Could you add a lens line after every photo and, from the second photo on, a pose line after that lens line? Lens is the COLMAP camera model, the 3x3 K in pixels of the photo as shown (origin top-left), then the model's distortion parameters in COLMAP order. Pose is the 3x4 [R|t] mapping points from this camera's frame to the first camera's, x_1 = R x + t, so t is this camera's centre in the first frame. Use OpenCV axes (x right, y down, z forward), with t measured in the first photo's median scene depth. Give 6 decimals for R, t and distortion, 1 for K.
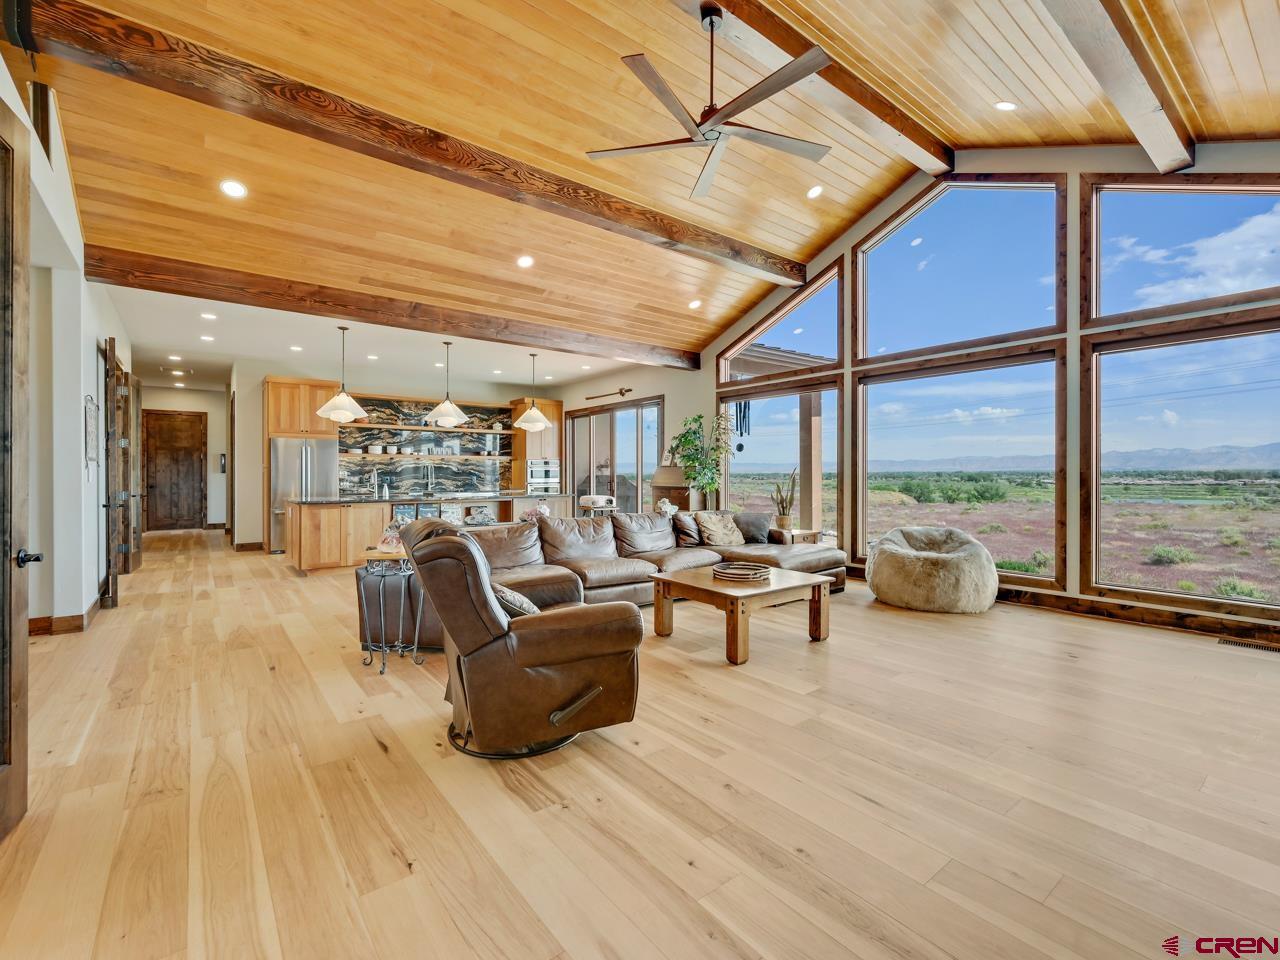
lens RADIAL K [[577.6, 0, 642.1], [0, 577.6, 477.5], [0, 0, 1]] dist [-0.001013, 0.001046]
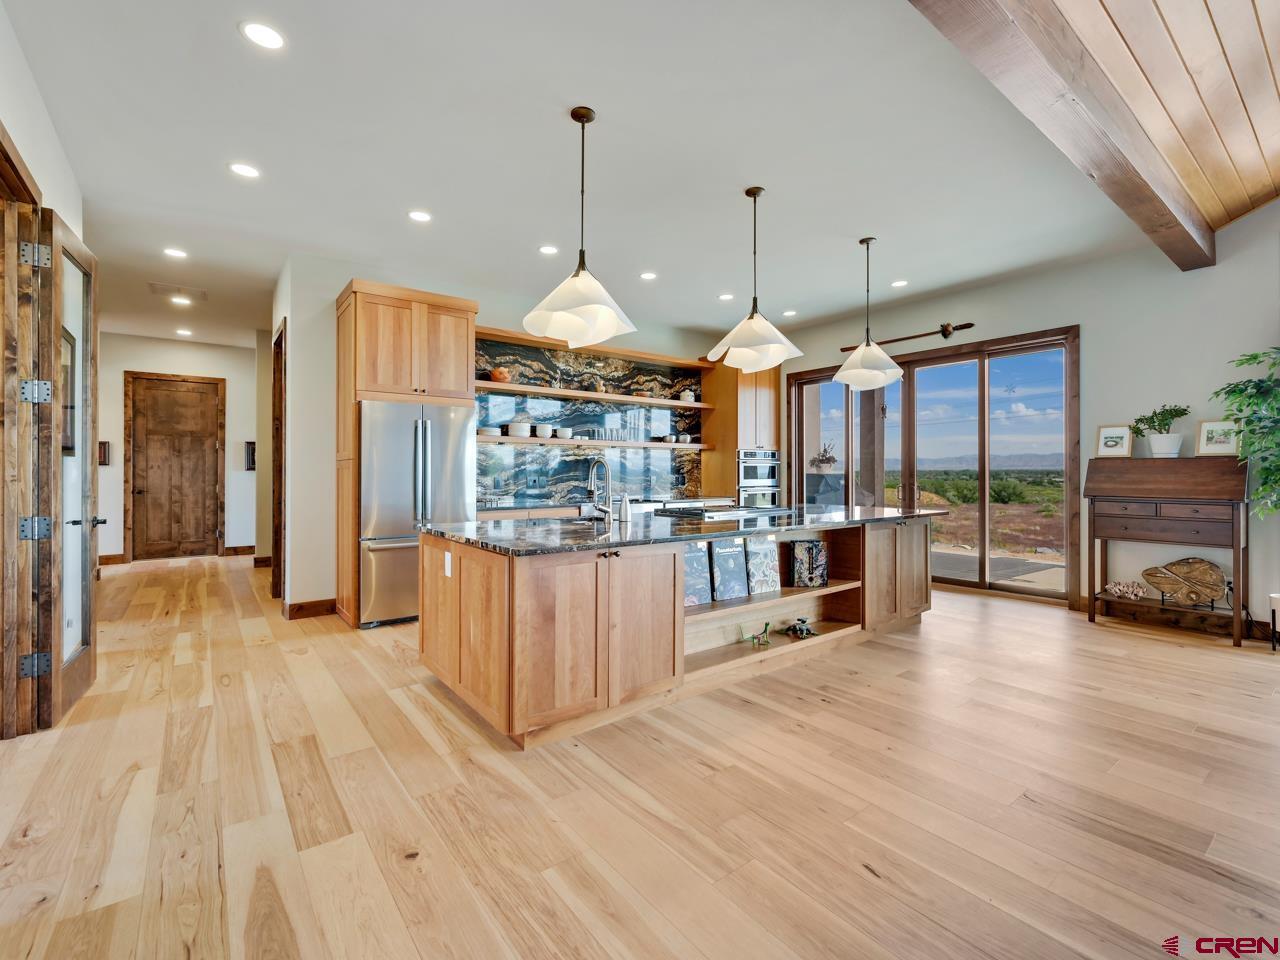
lens RADIAL K [[577.6, 0, 639.8], [0, 577.6, 472.0], [0, 0, 1]] dist [-0.001013, 0.001046]
pose [[0.999974, 0.000589, -0.007234, -0.294753], [-0.000638, 0.999977, -0.006794, -0.002005], [0.007230, 0.006798, 0.999951, 0.369202]]
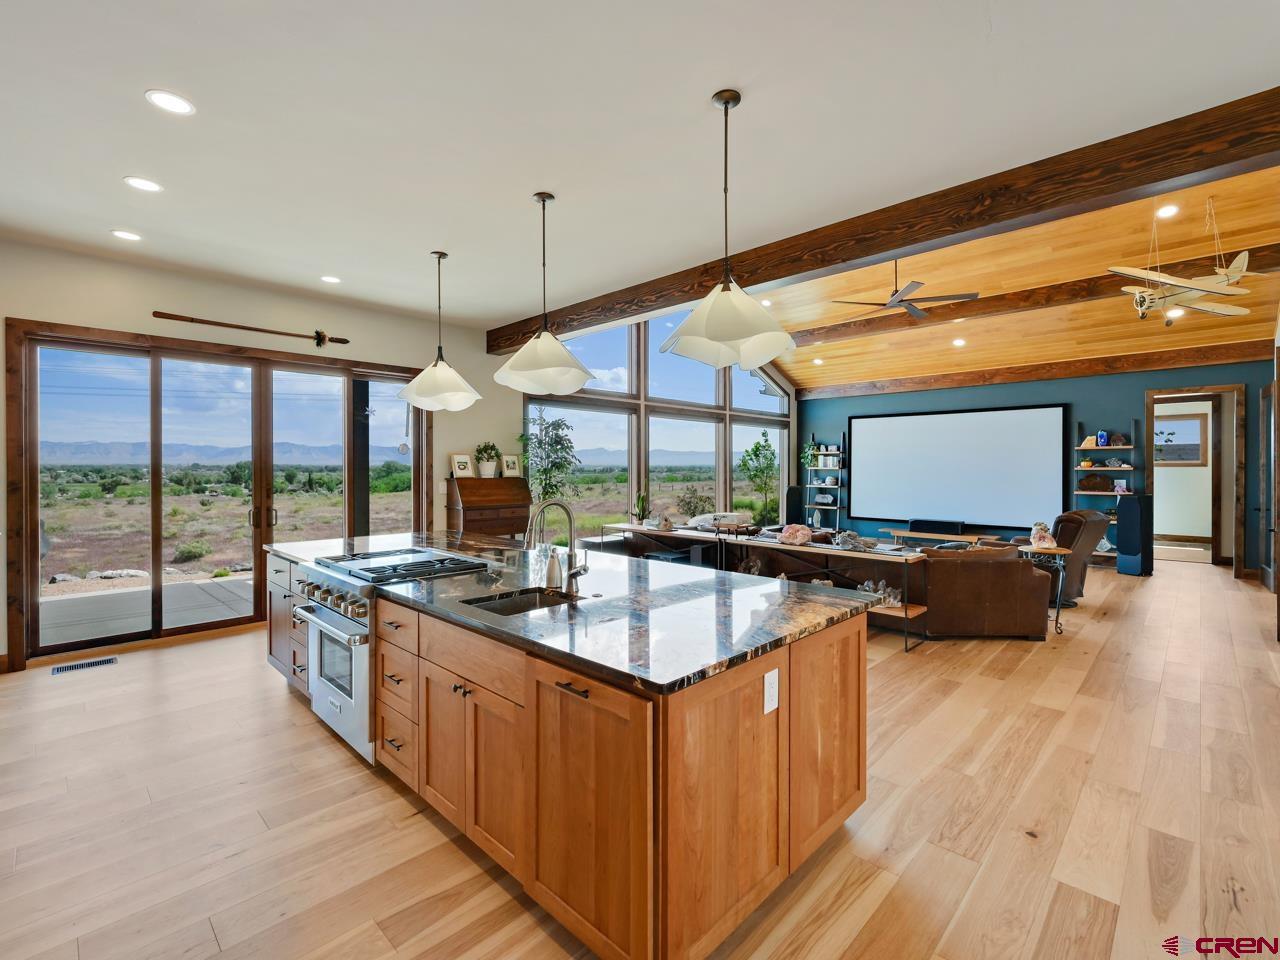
lens RADIAL K [[577.6, 0, 640.3], [0, 577.6, 474.4], [0, 0, 1]] dist [-0.001013, 0.001046]
pose [[-0.140659, -0.010208, 0.990005, -0.532867], [0.004566, 0.999930, 0.010959, -0.023246], [-0.990048, 0.006062, -0.140603, 0.686480]]
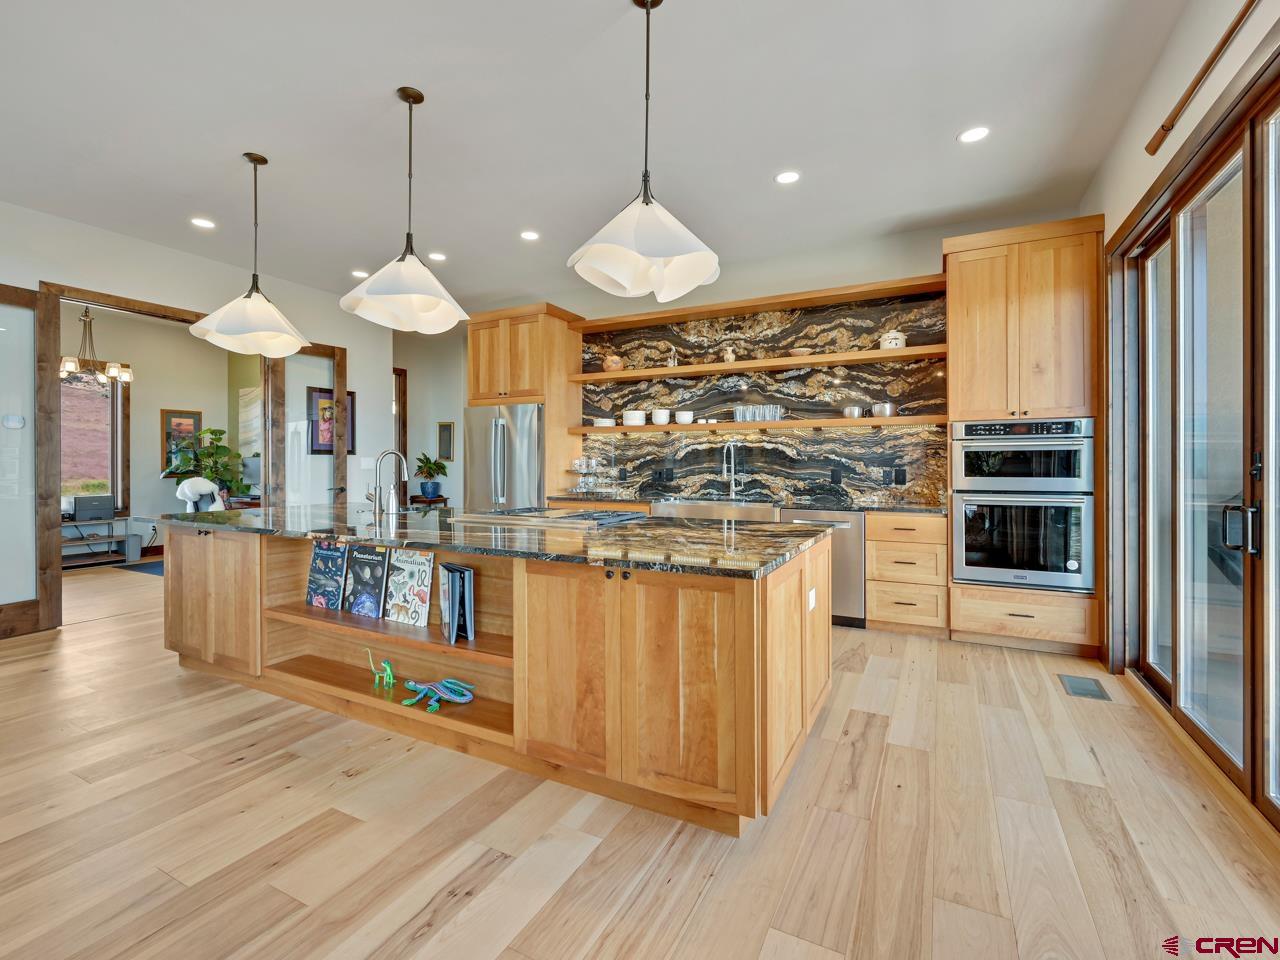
lens RADIAL K [[577.6, 0, 640.4], [0, 577.6, 467.0], [0, 0, 1]] dist [-0.001013, 0.001046]
pose [[0.417233, 0.007518, -0.908768, 0.031676], [-0.006657, 0.999964, 0.005216, -0.004488], [0.908775, 0.003874, 0.417268, 0.678621]]
